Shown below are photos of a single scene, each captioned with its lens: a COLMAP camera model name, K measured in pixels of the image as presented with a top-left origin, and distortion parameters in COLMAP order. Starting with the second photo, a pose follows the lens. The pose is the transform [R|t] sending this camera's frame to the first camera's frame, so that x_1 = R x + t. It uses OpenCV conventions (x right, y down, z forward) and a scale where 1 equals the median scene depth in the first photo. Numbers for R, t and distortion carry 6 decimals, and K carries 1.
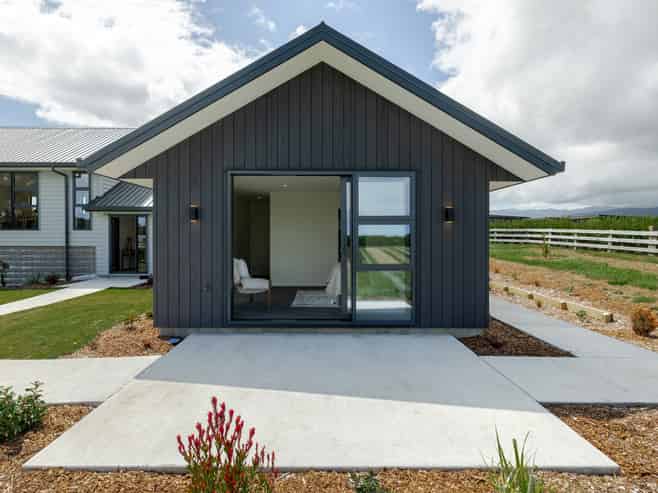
lens RADIAL K [[315.3, 0, 327.8], [0, 315.3, 244.3], [0, 0, 1]] dist [-0.000320, 0.000077]
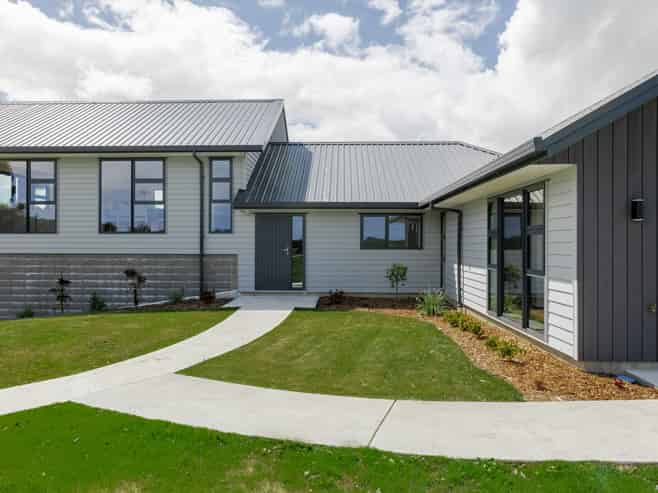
lens RADIAL K [[418.2, 0, 329.6], [0, 418.2, 248.8], [0, 0, 1]] dist [-0.002359, 0.000266]
pose [[0.999262, -0.000058, -0.038399, -0.475045], [-0.000279, 0.999961, -0.008773, 0.001729], [0.038398, 0.008778, 0.999224, -0.009128]]
